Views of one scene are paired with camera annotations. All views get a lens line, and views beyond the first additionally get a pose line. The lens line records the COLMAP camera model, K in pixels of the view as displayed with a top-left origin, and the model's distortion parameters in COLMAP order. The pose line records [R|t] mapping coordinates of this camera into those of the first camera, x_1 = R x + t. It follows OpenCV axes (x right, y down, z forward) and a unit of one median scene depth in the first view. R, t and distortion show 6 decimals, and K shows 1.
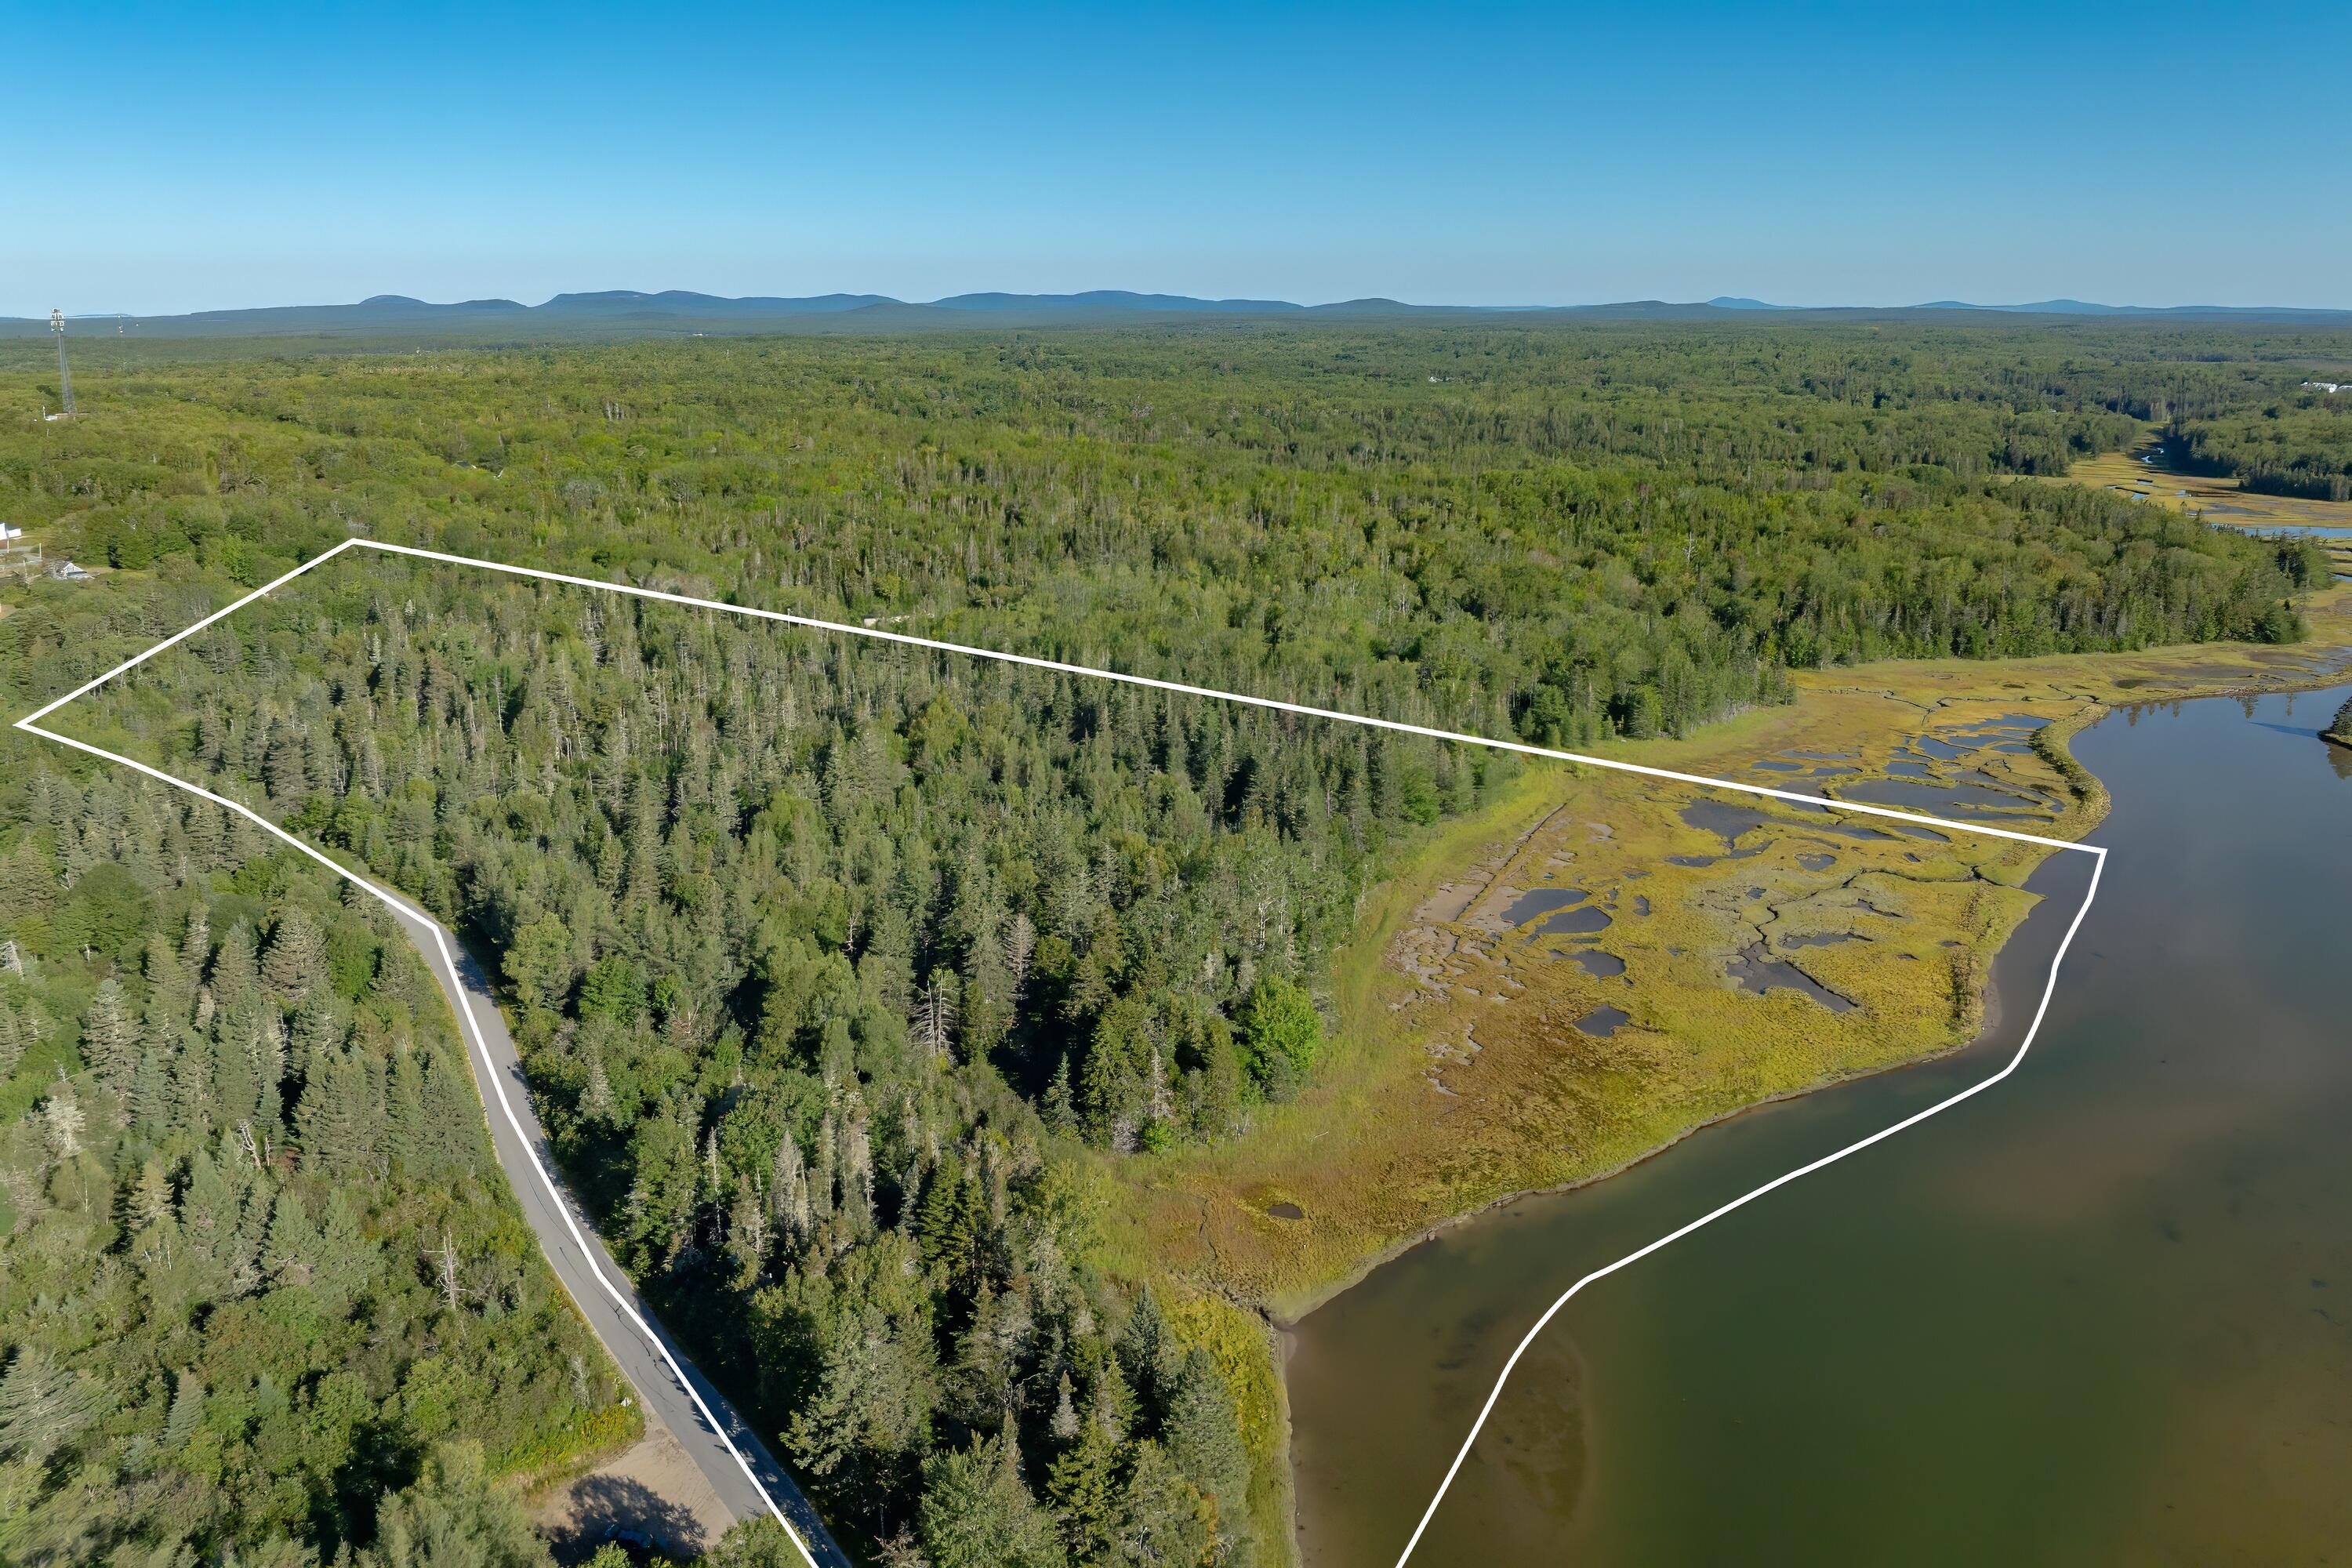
lens RADIAL K [[1658.4, 0, 1176.2], [0, 1658.4, 789.0], [0, 0, 1]] dist [-0.037885, -0.003493]
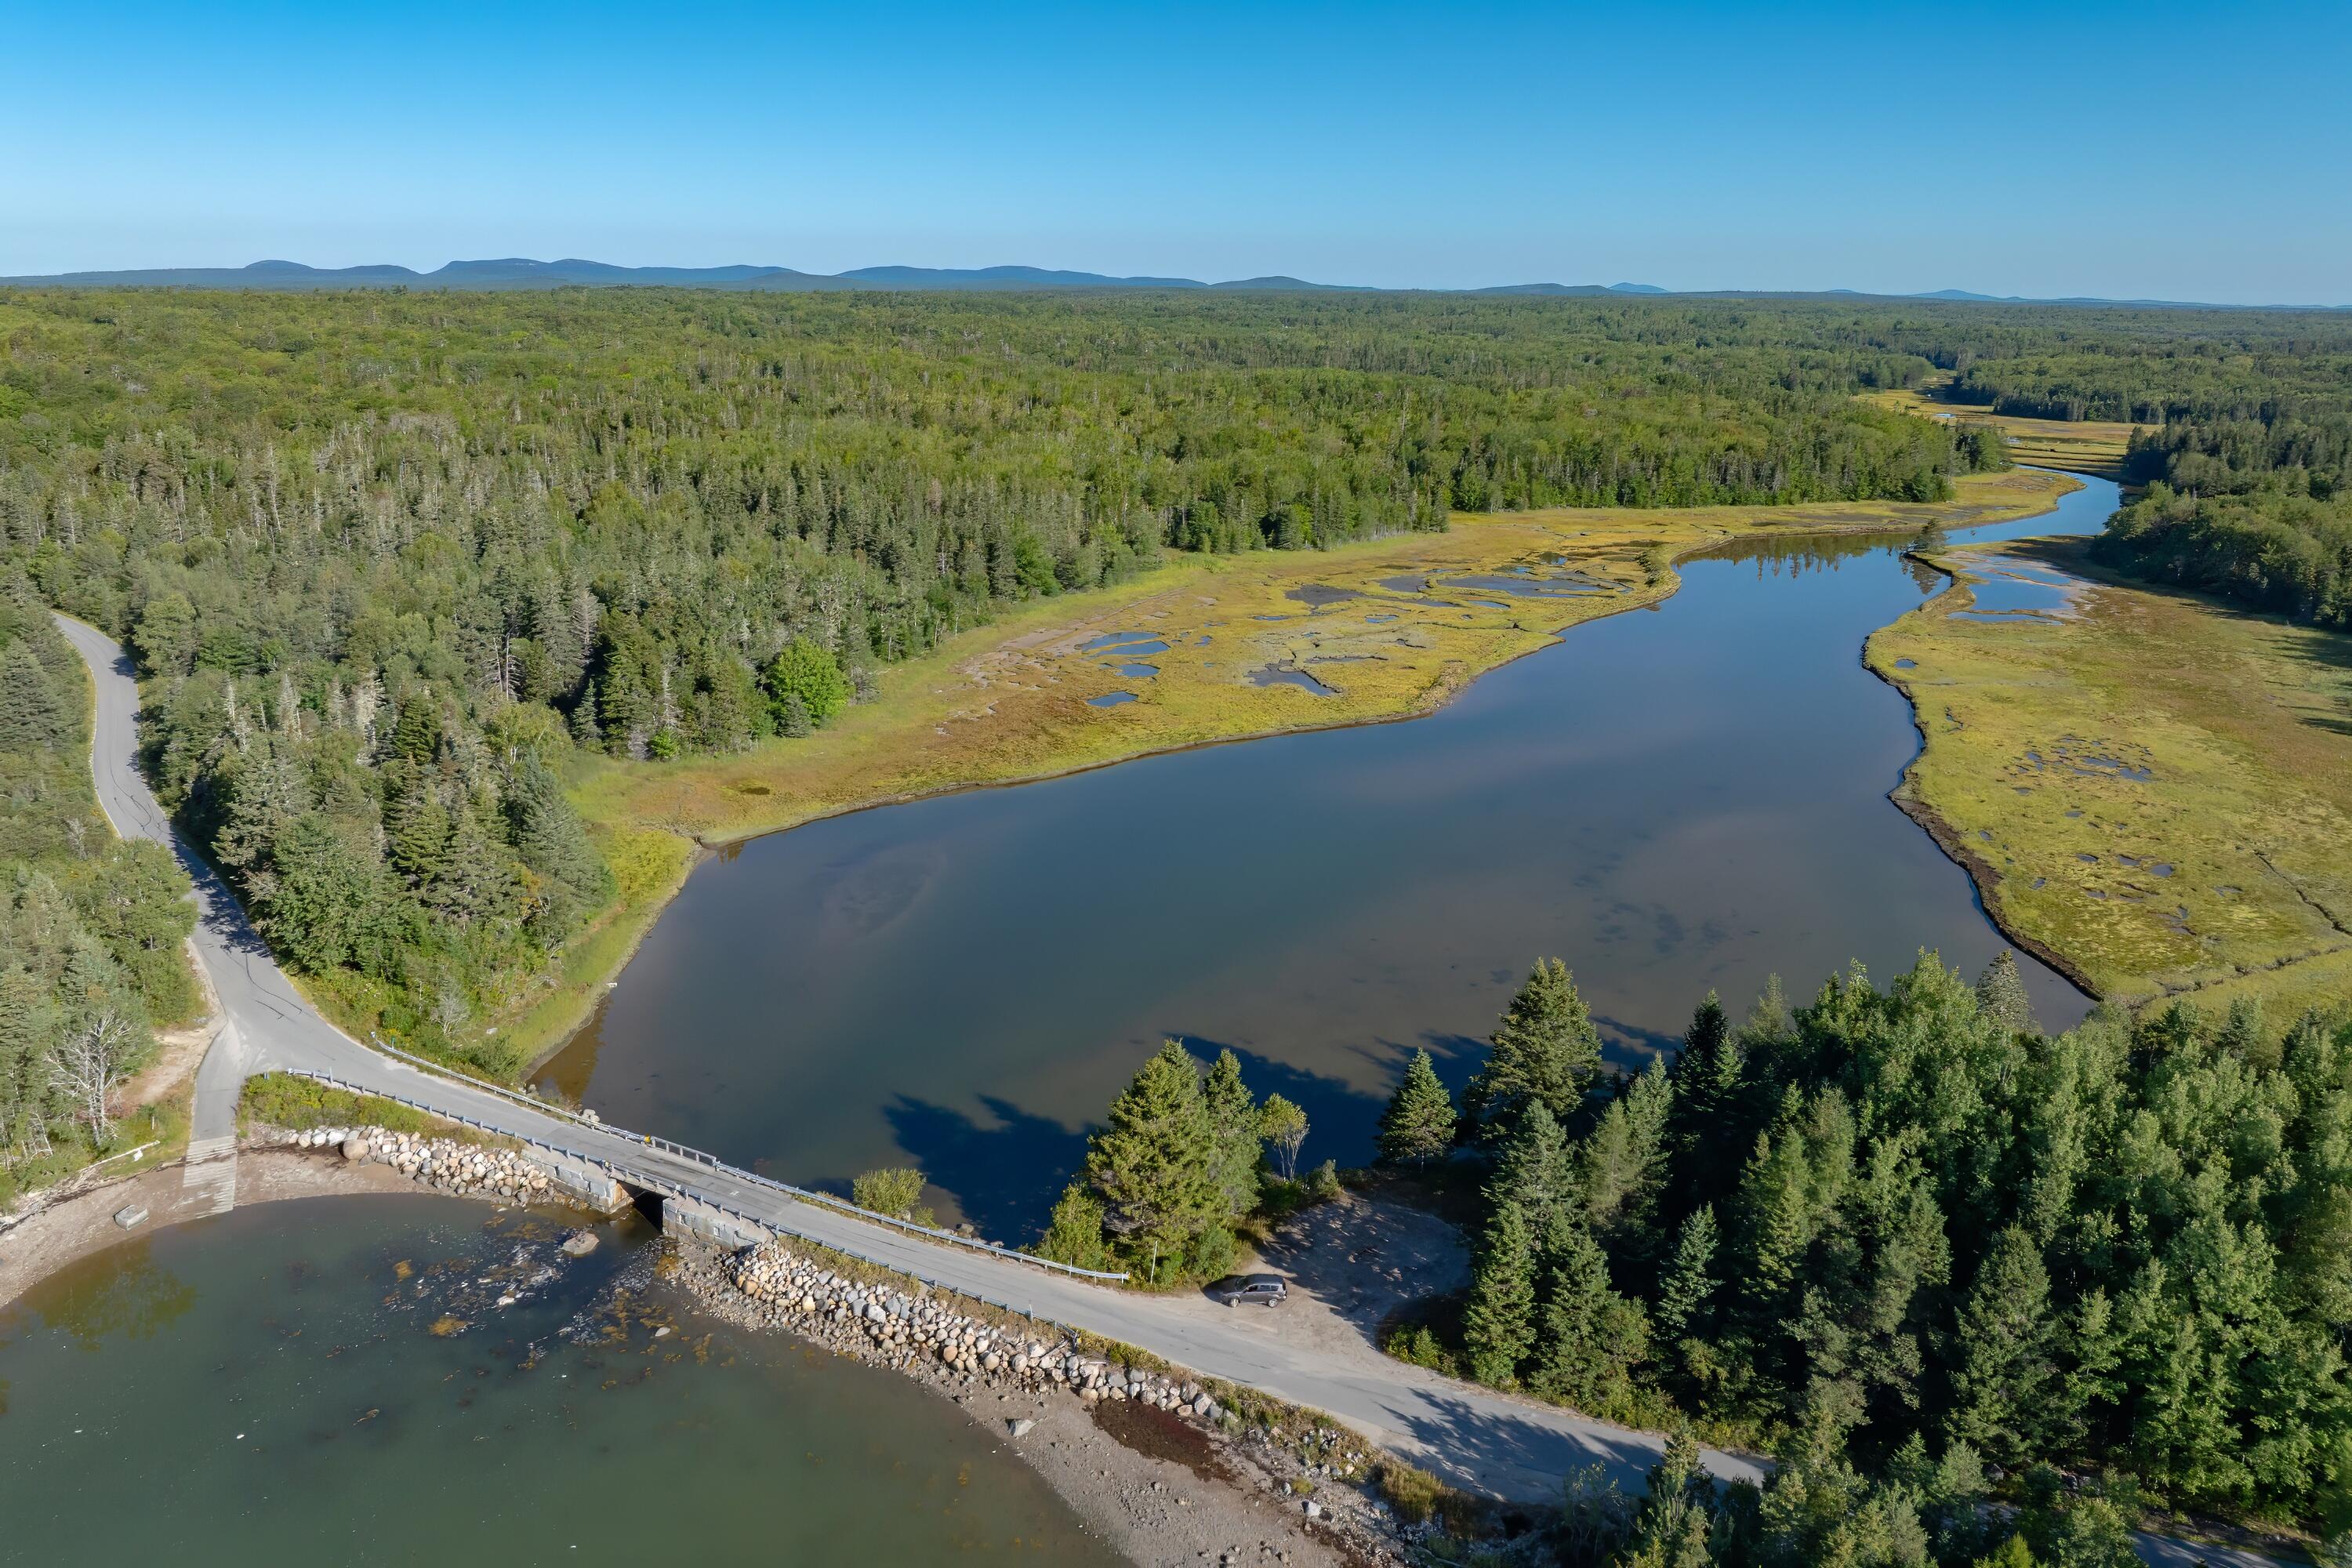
lens RADIAL K [[1658.4, 0, 1166.8], [0, 1658.4, 784.0], [0, 0, 1]] dist [-0.037885, -0.003493]
pose [[0.998606, 0.002142, 0.052744, 0.119849], [-0.002700, 0.999941, 0.010496, 0.095222], [-0.052718, -0.010624, 0.998553, -0.080229]]
